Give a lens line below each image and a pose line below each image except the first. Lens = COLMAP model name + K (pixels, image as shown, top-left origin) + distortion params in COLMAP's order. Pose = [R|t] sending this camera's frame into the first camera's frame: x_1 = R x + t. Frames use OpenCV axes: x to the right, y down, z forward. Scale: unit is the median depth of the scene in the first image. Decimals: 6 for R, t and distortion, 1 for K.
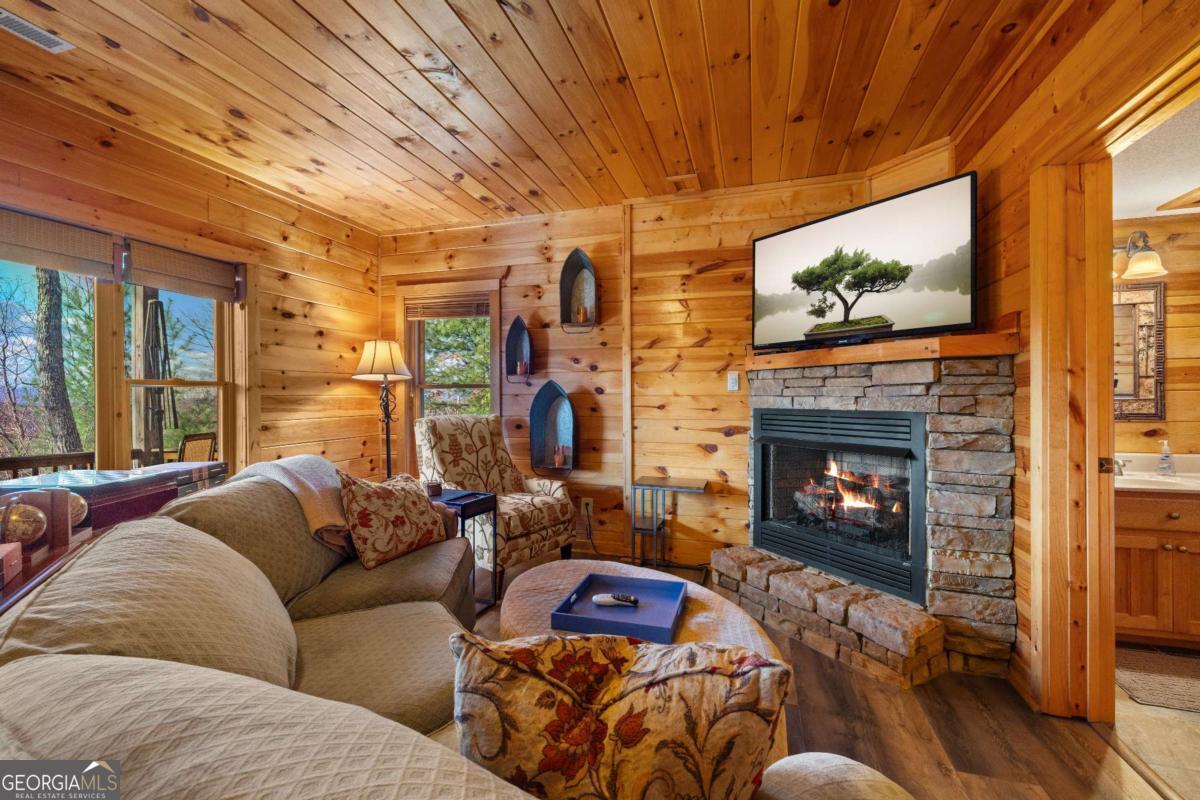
lens RADIAL K [[505.3, 0, 602.2], [0, 505.3, 398.1], [0, 0, 1]] dist [0.001429, -0.000454]
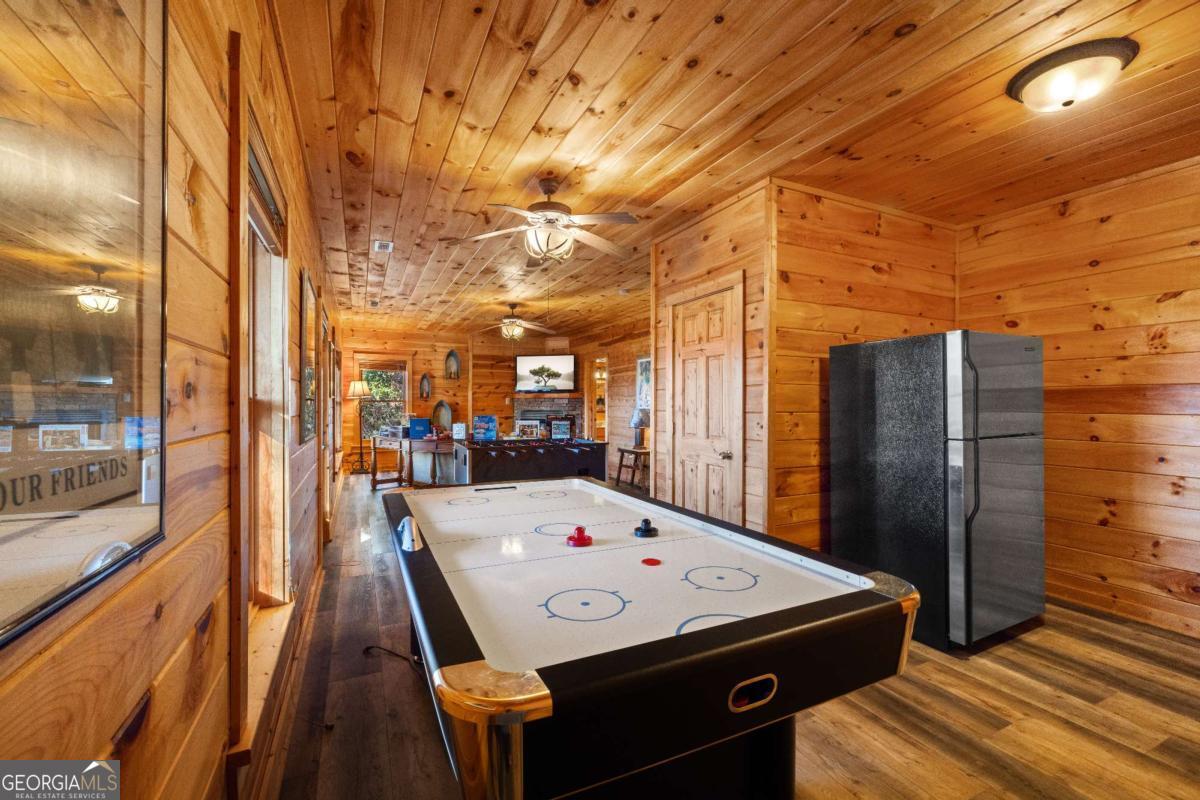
lens RADIAL K [[505.3, 0, 599.8], [0, 505.3, 404.1], [0, 0, 1]] dist [0.001429, -0.000454]
pose [[0.728791, 0.004844, 0.684719, -1.673516], [-0.002275, 0.999987, -0.004653, -0.004303], [-0.684732, 0.001833, 0.728793, -1.863704]]
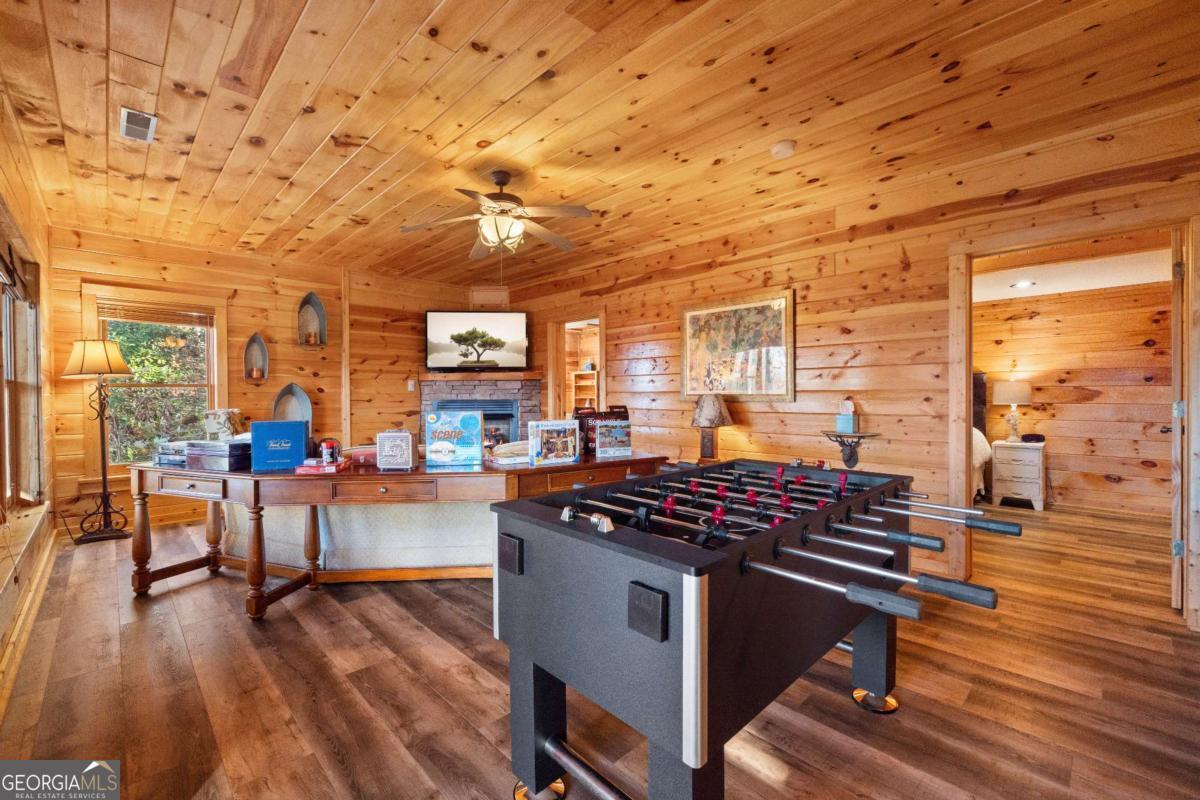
lens RADIAL K [[505.3, 0, 602.9], [0, 505.3, 396.3], [0, 0, 1]] dist [0.001429, -0.000454]
pose [[0.468648, -0.004121, 0.883375, -1.224820], [0.007718, 0.999970, 0.000570, 0.010371], [-0.883351, 0.006551, 0.468666, -0.539718]]
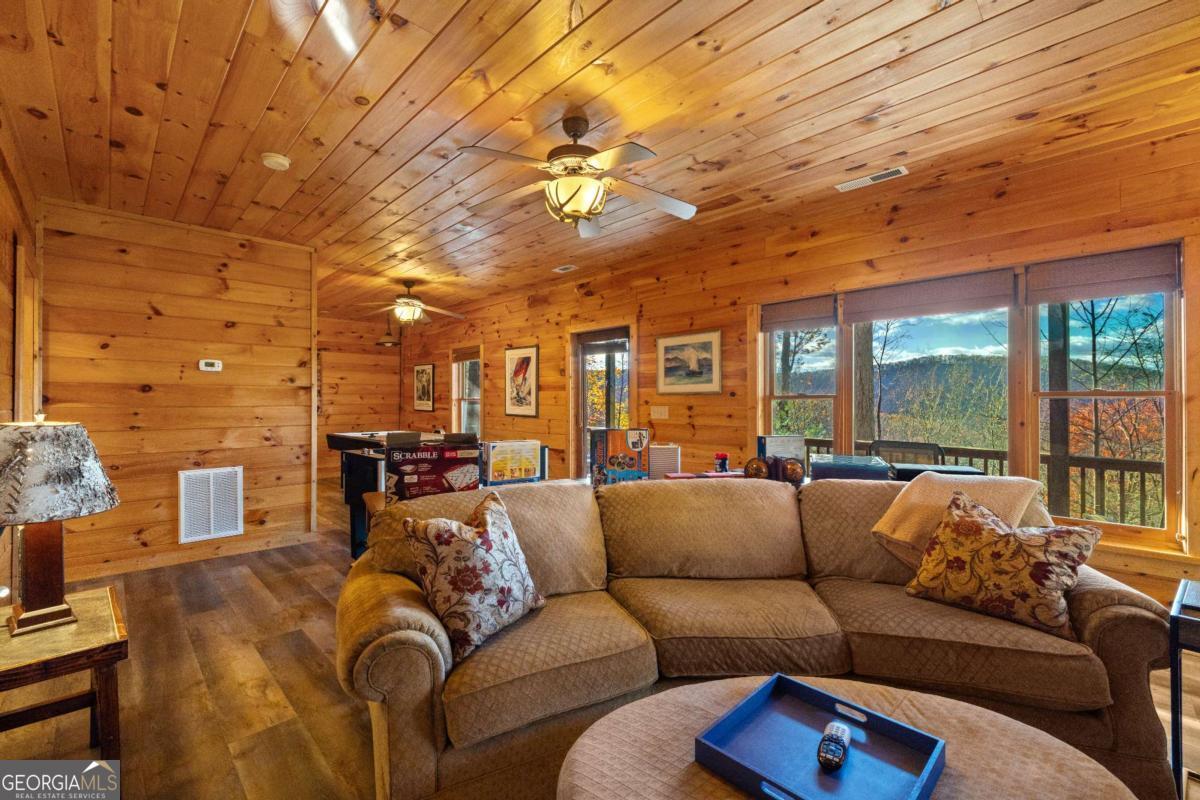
lens RADIAL K [[505.3, 0, 599.8], [0, 505.3, 399.6], [0, 0, 1]] dist [0.001429, -0.000454]
pose [[-0.479050, 0.002774, -0.877783, 0.471046], [-0.000235, 0.999995, 0.003288, -0.023866], [0.877788, 0.001781, -0.479046, 0.687676]]
